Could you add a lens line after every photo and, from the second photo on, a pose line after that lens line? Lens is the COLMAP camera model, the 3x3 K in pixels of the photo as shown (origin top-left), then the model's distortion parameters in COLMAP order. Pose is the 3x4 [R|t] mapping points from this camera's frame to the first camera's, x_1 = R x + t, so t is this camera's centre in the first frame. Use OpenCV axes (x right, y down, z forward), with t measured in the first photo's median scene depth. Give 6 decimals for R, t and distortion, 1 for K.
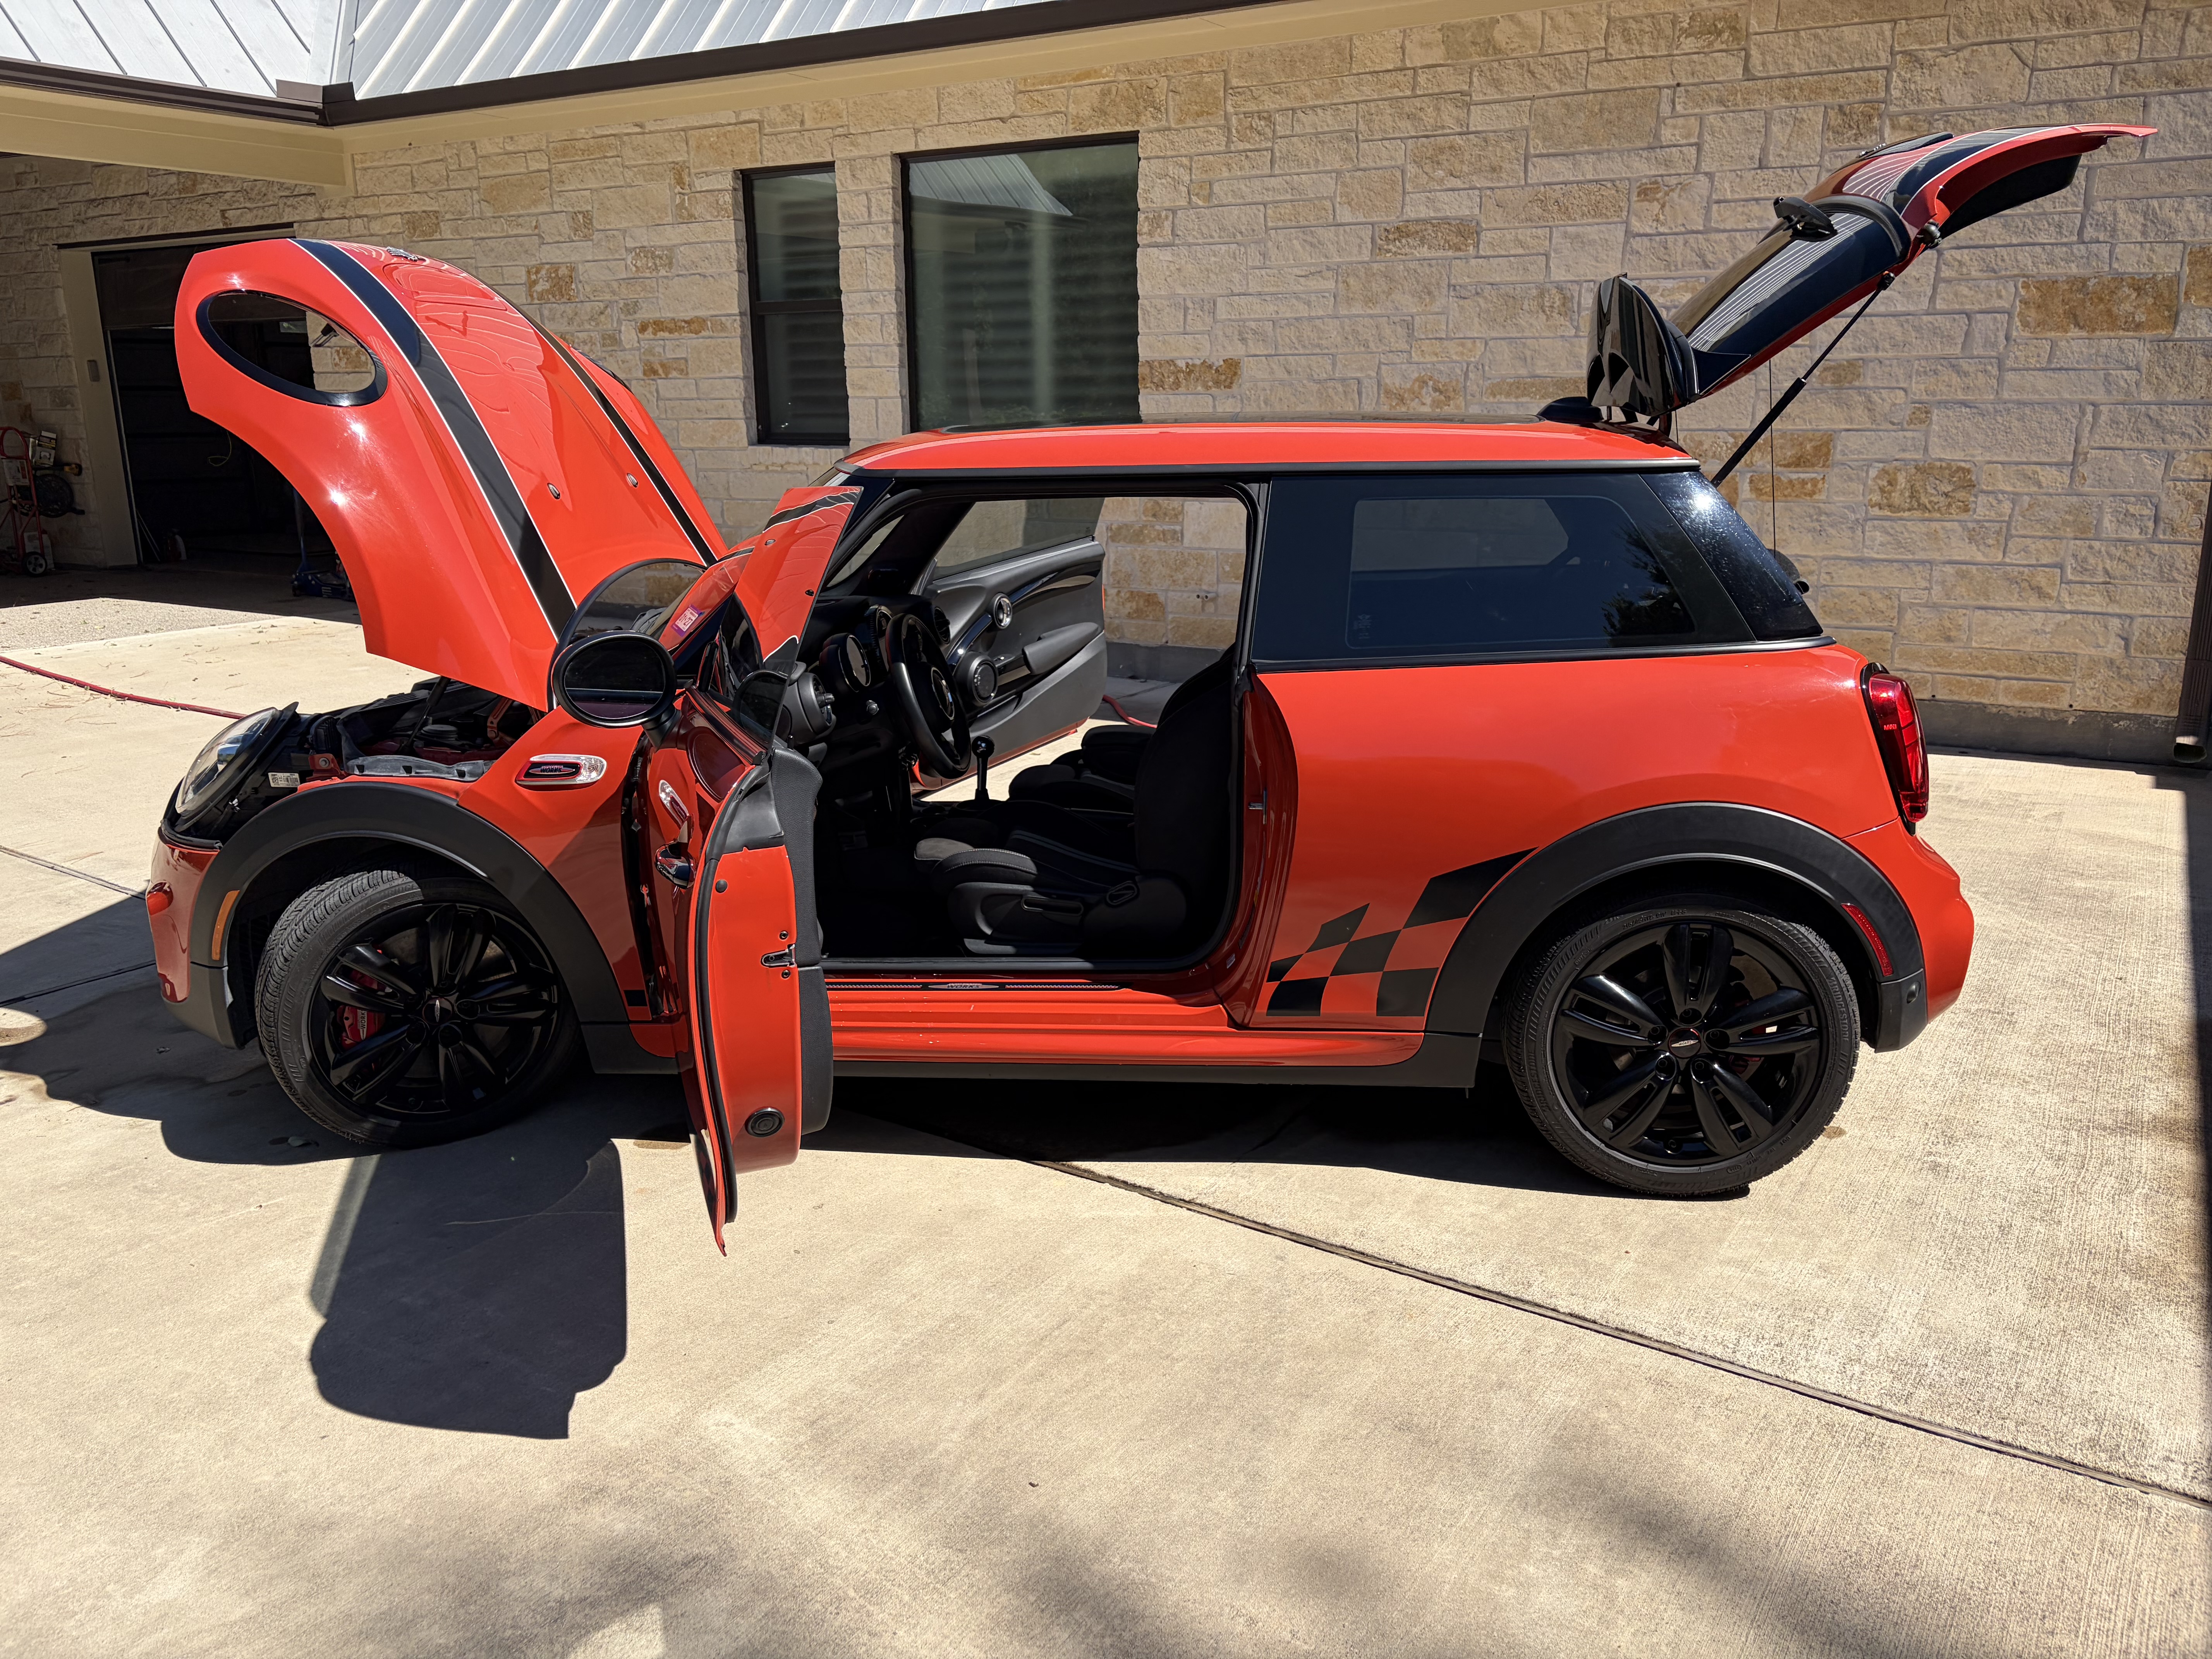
lens RADIAL K [[1684.3, 0, 1096.8], [0, 1684.3, 820.7], [0, 0, 1]] dist [0.051136, -0.047898]
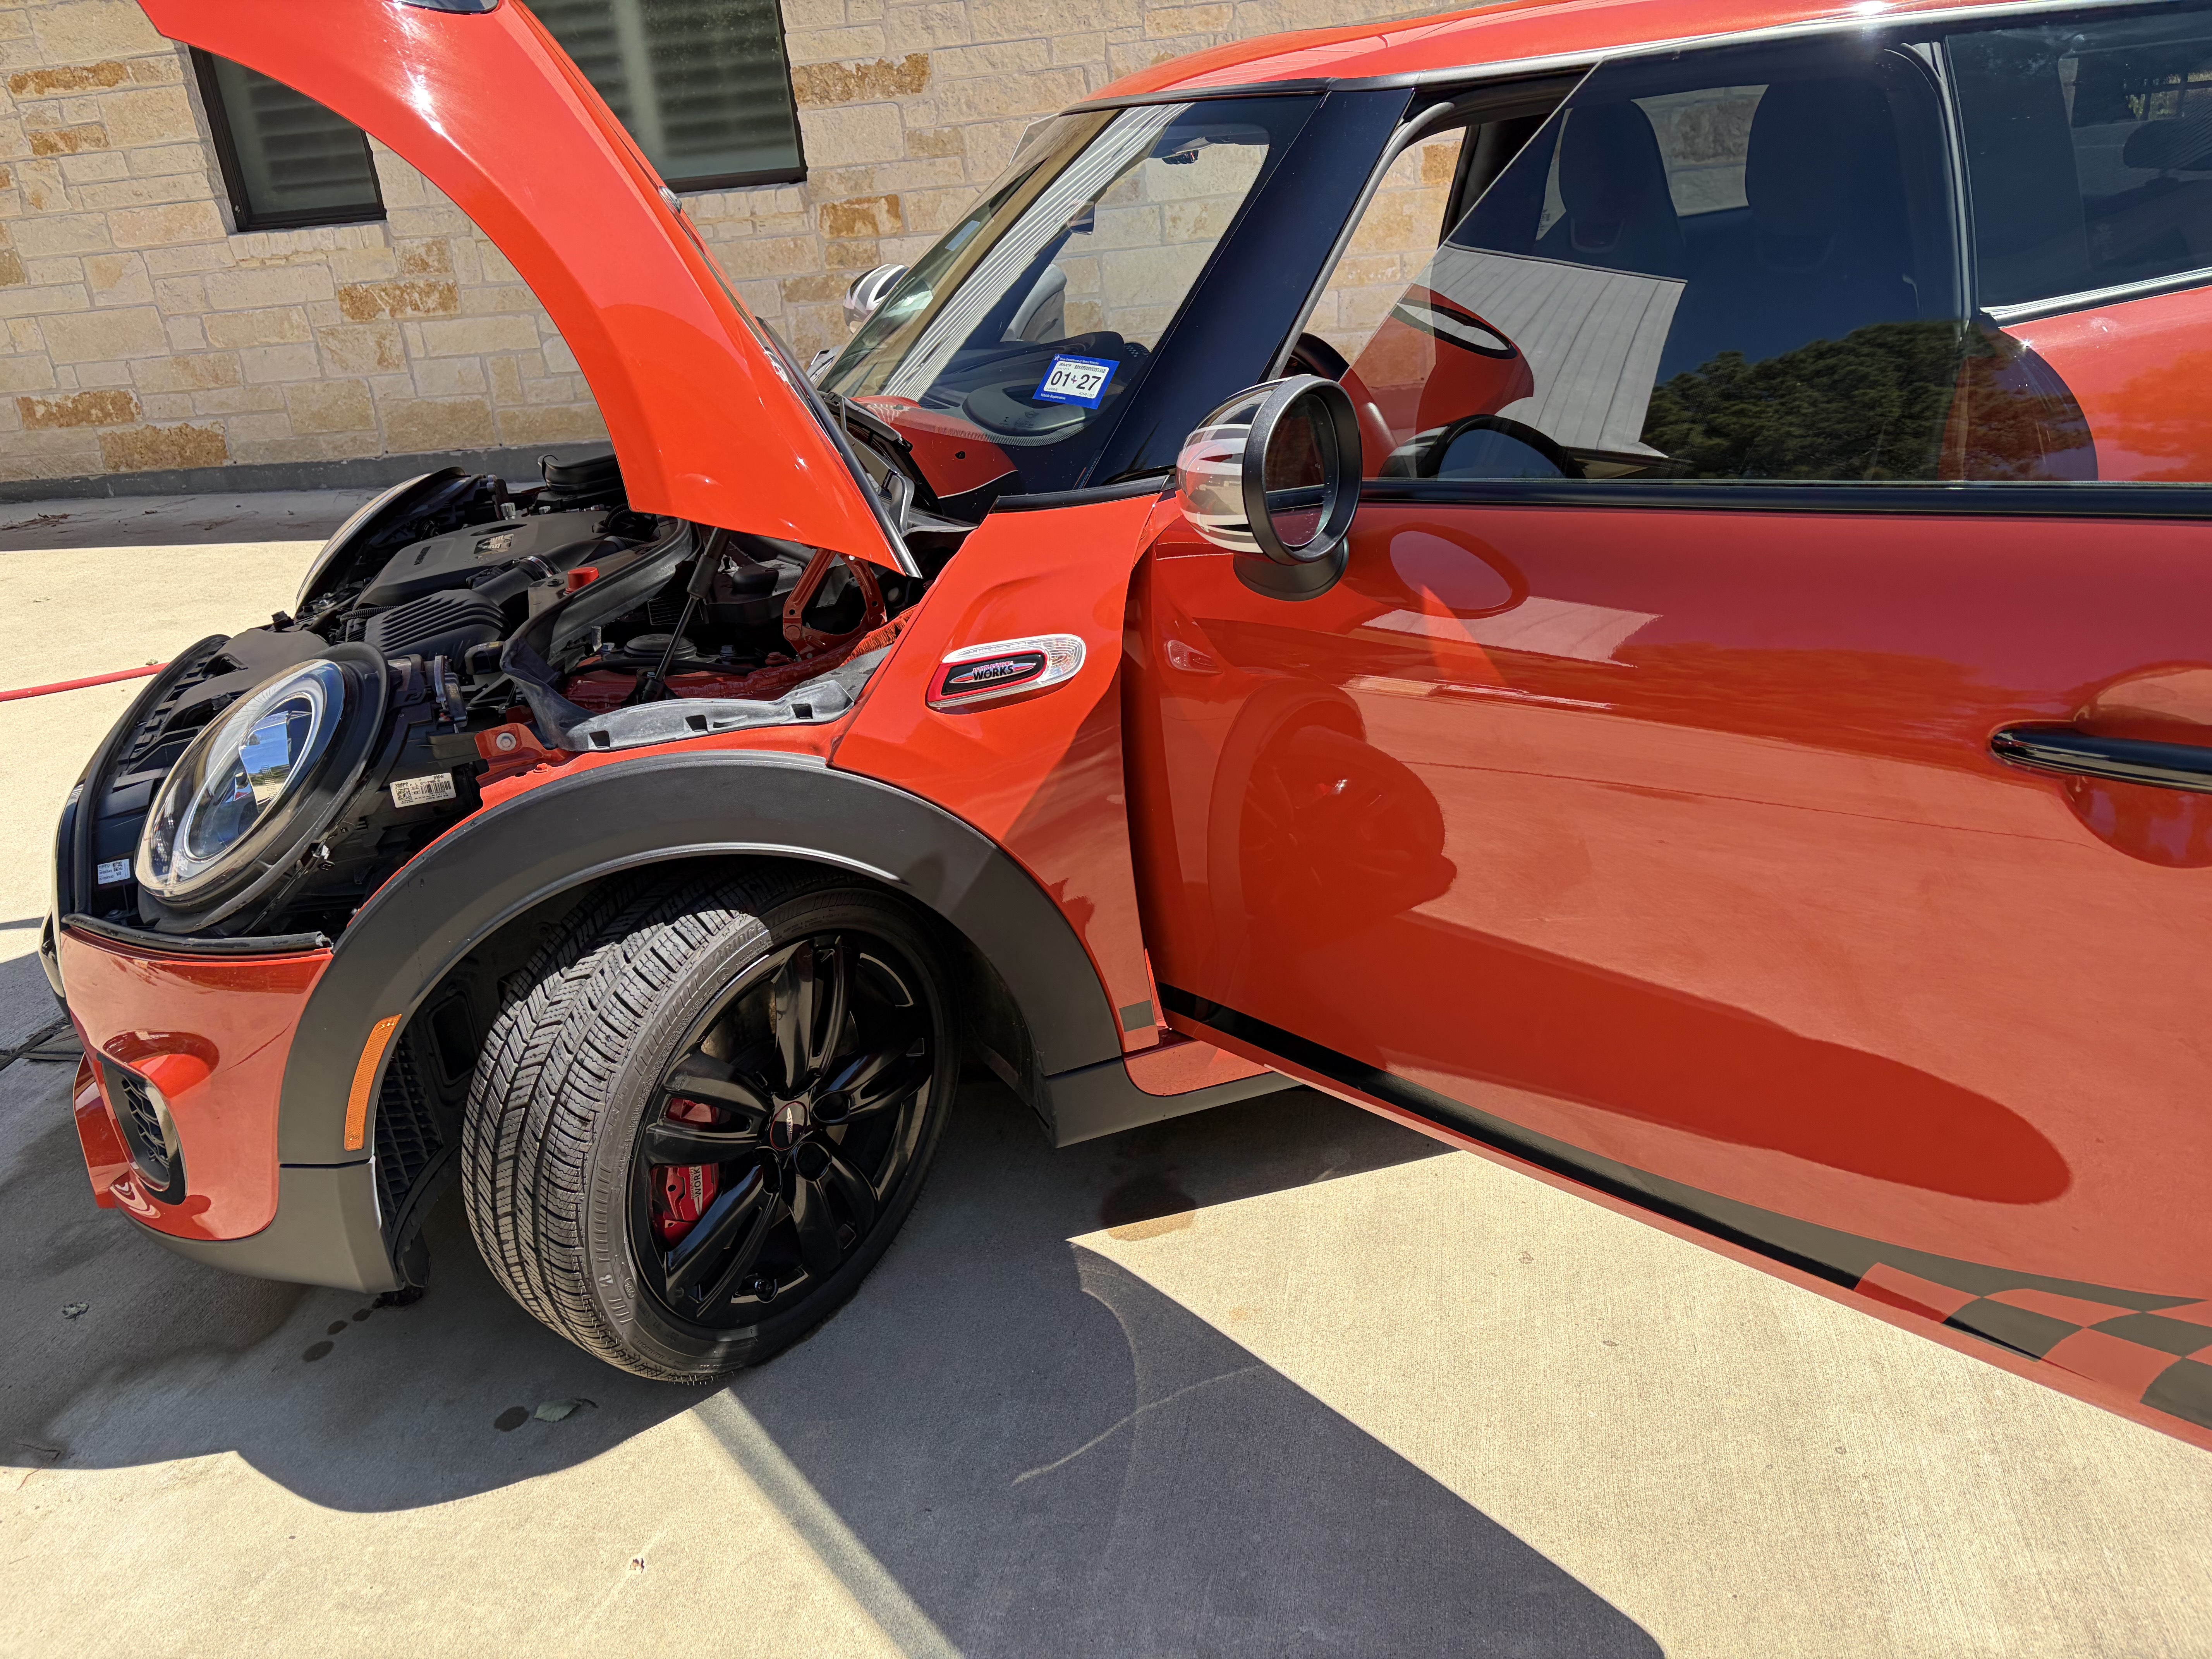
lens RADIAL K [[1684.3, 0, 1090.0], [0, 1684.3, 800.1], [0, 0, 1]] dist [0.051136, -0.047898]
pose [[0.917931, -0.214240, 0.333922, -0.230636], [0.175700, 0.974147, 0.142011, -0.029487], [-0.355713, -0.071686, 0.931842, 0.217151]]
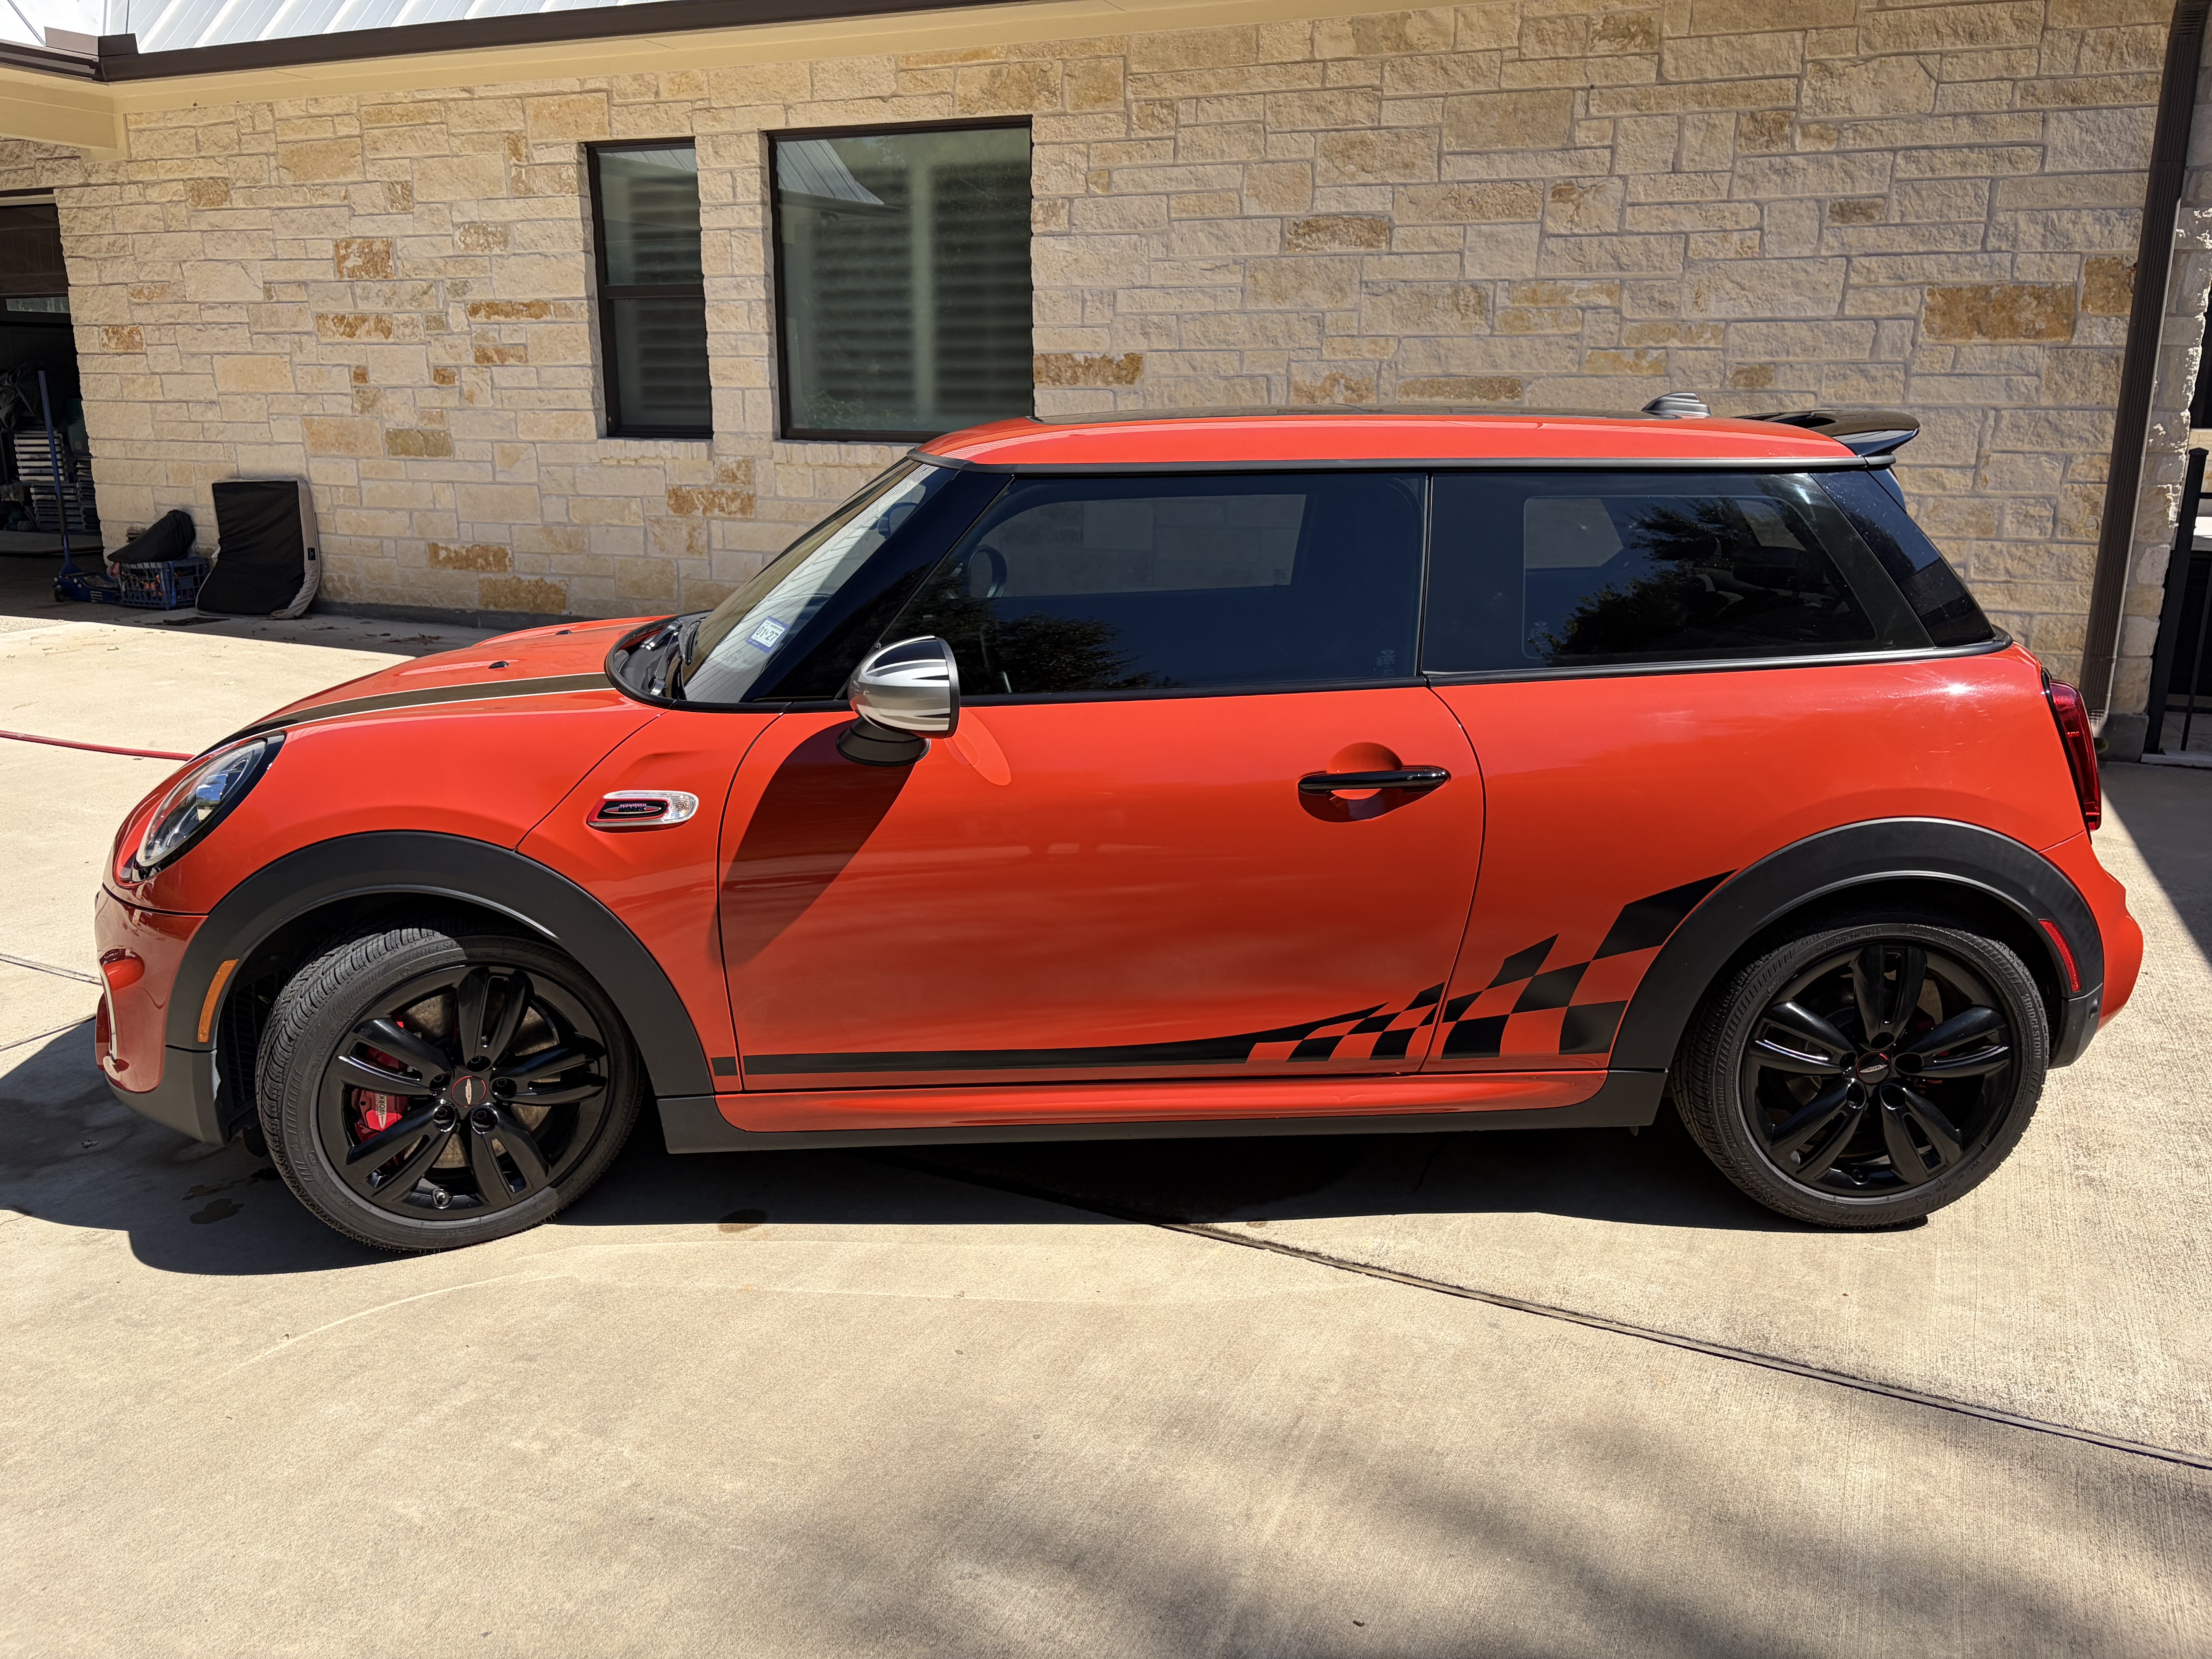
lens RADIAL K [[1684.3, 0, 1102.2], [0, 1684.3, 817.3], [0, 0, 1]] dist [0.051136, -0.047898]
pose [[0.989614, -0.023857, 0.141754, -0.097464], [0.024025, 0.999711, 0.000527, -0.009688], [-0.141726, 0.002884, 0.989902, 0.051426]]
